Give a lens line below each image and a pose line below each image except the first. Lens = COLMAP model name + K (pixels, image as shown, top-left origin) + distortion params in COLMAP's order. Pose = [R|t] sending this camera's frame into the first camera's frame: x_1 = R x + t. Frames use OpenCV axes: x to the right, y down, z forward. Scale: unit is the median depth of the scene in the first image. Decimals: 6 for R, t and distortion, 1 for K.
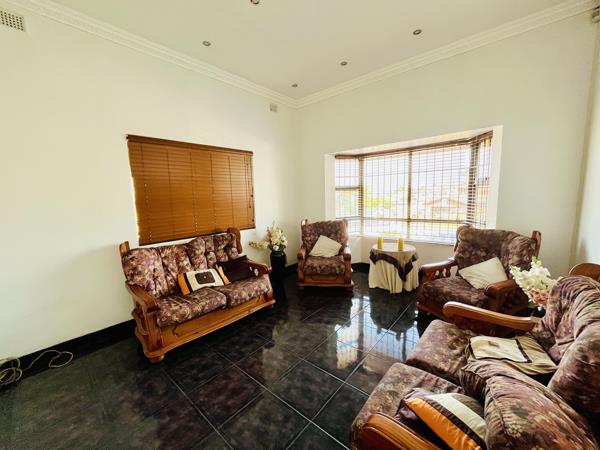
lens RADIAL K [[240.6, 0, 300.1], [0, 240.6, 225.4], [0, 0, 1]] dist [-0.002441, -0.000070]
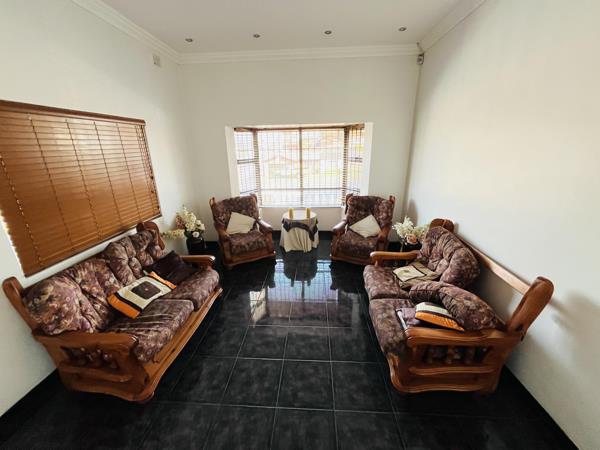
lens RADIAL K [[240.6, 0, 300.3], [0, 240.6, 224.8], [0, 0, 1]] dist [-0.002441, -0.000070]
pose [[0.797477, -0.172164, 0.578264, -0.392894], [0.069587, 0.978273, 0.195292, -0.119831], [-0.599323, -0.115501, 0.792131, 0.052794]]
